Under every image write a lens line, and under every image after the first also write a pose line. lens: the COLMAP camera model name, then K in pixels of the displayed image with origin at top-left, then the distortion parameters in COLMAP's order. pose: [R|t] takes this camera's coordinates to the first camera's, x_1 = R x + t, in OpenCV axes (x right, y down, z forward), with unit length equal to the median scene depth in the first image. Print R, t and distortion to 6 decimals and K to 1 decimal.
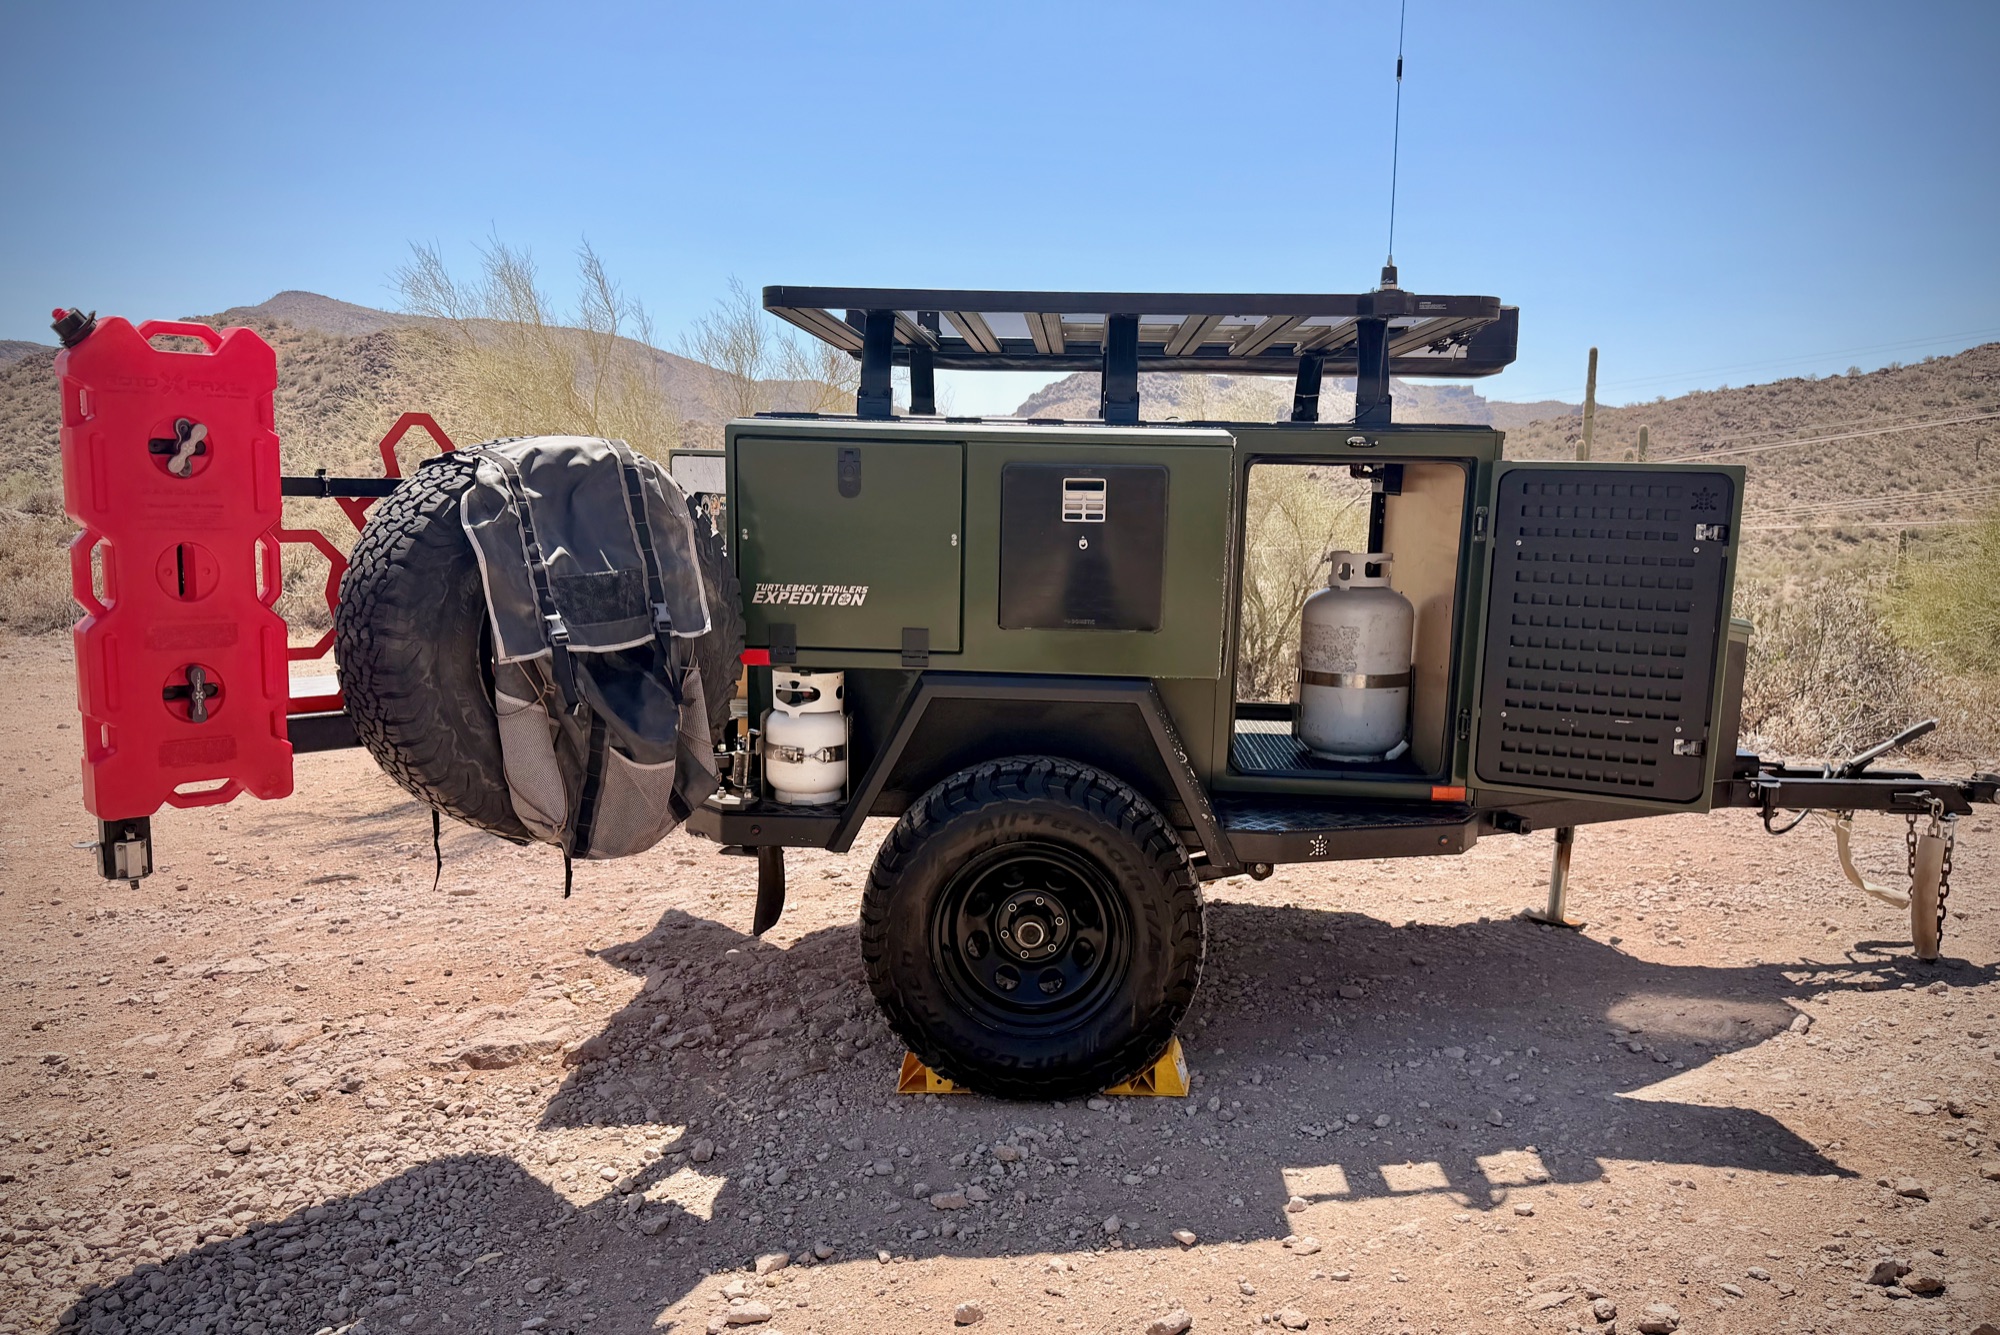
lens RADIAL K [[1426.0, 0, 959.6], [0, 1426.0, 693.4], [0, 0, 1]] dist [0.044593, -0.057048]
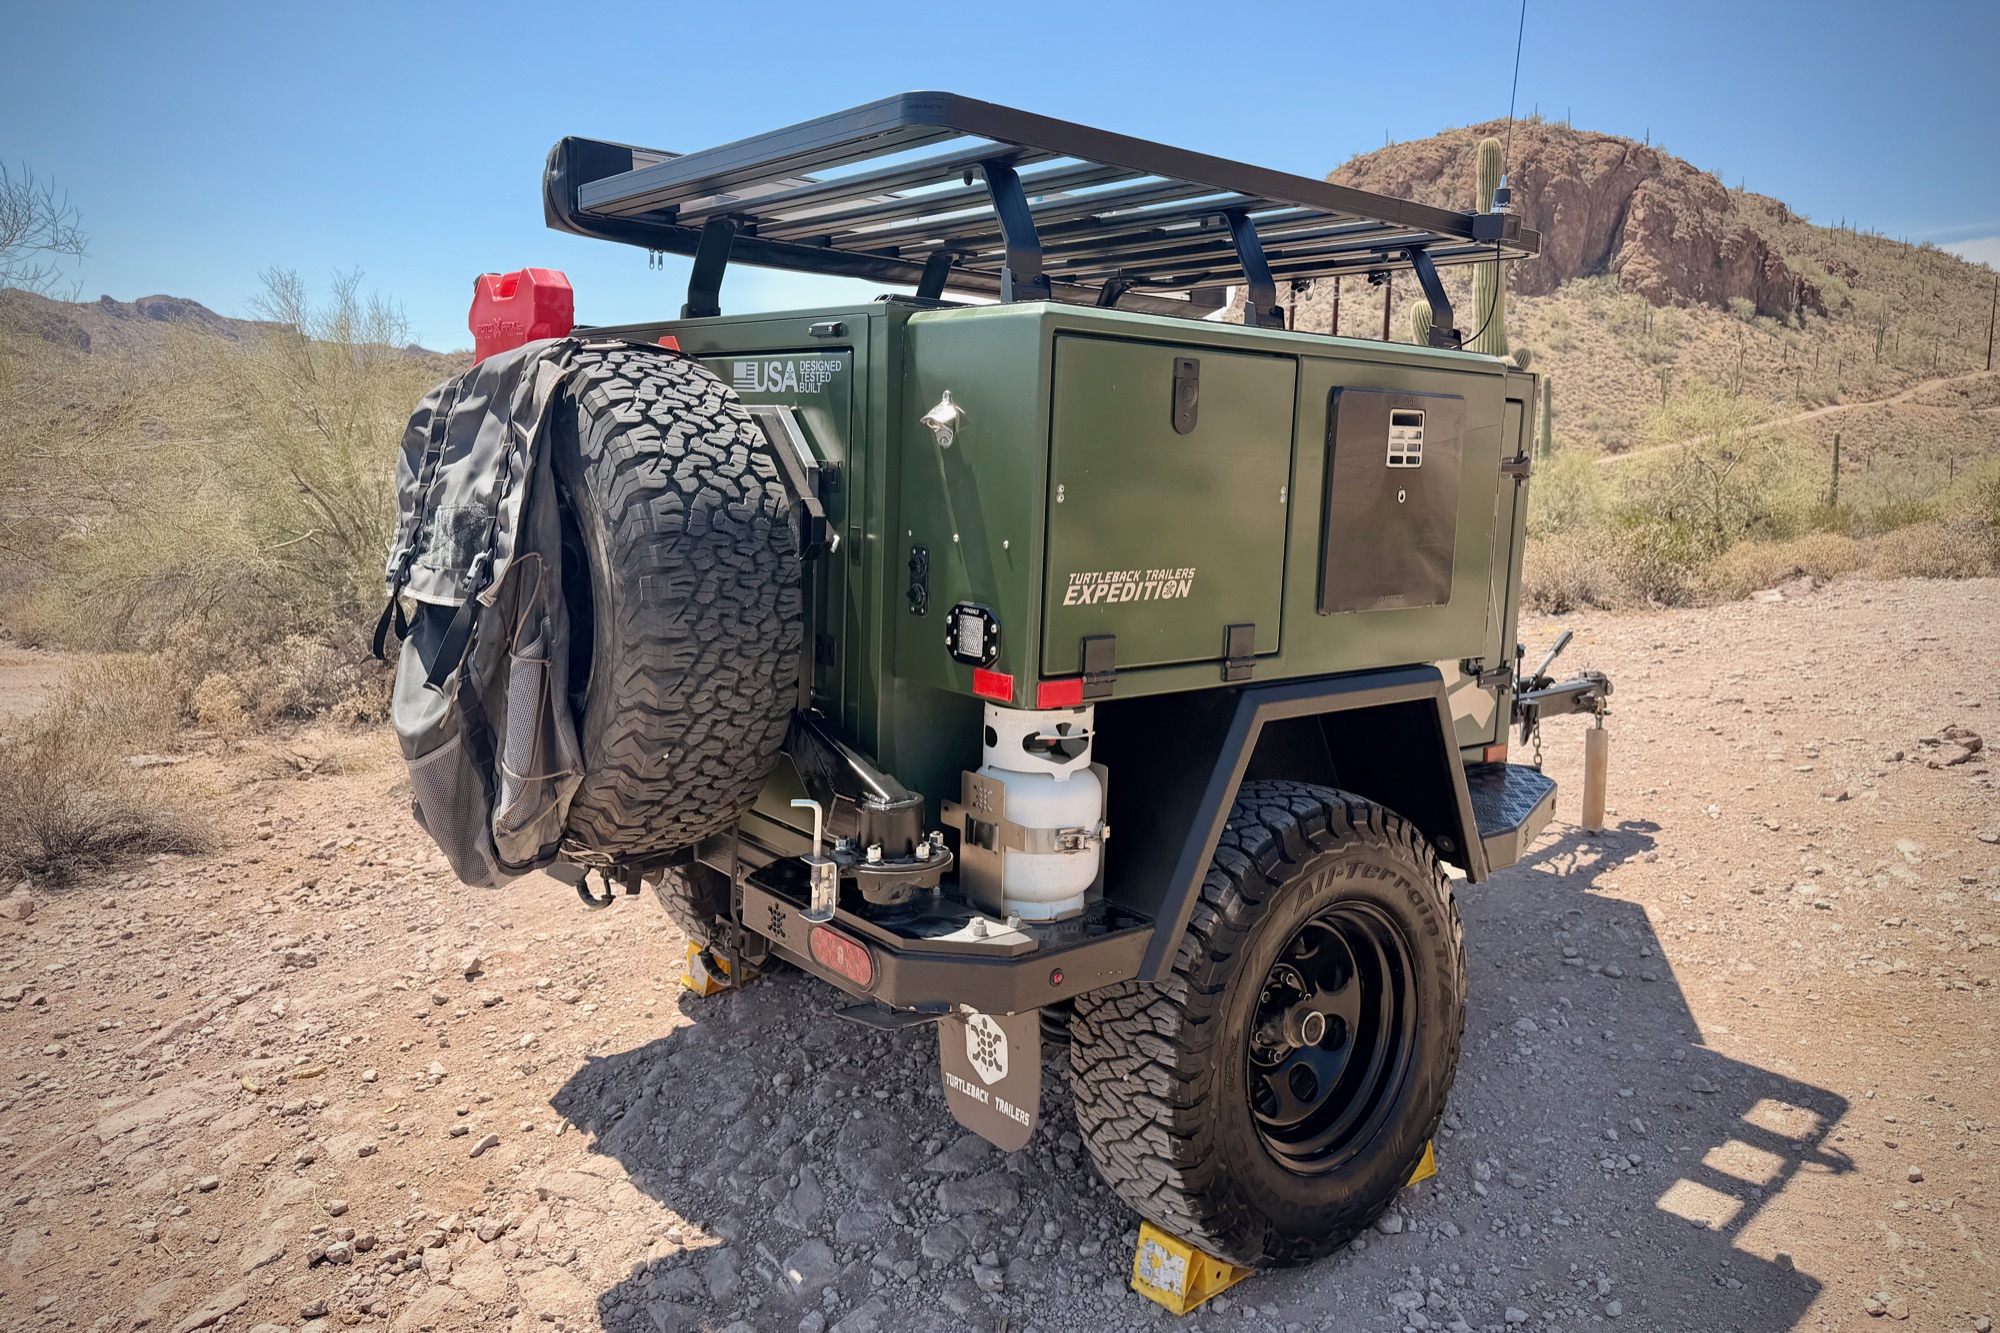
lens RADIAL K [[1426.0, 0, 1011.5], [0, 1426.0, 597.8], [0, 0, 1]] dist [0.044593, -0.057048]
pose [[0.711907, -0.069876, 0.698788, -0.561114], [0.085982, 0.996224, 0.012022, -0.073800], [-0.696990, 0.051525, 0.715227, 0.569035]]
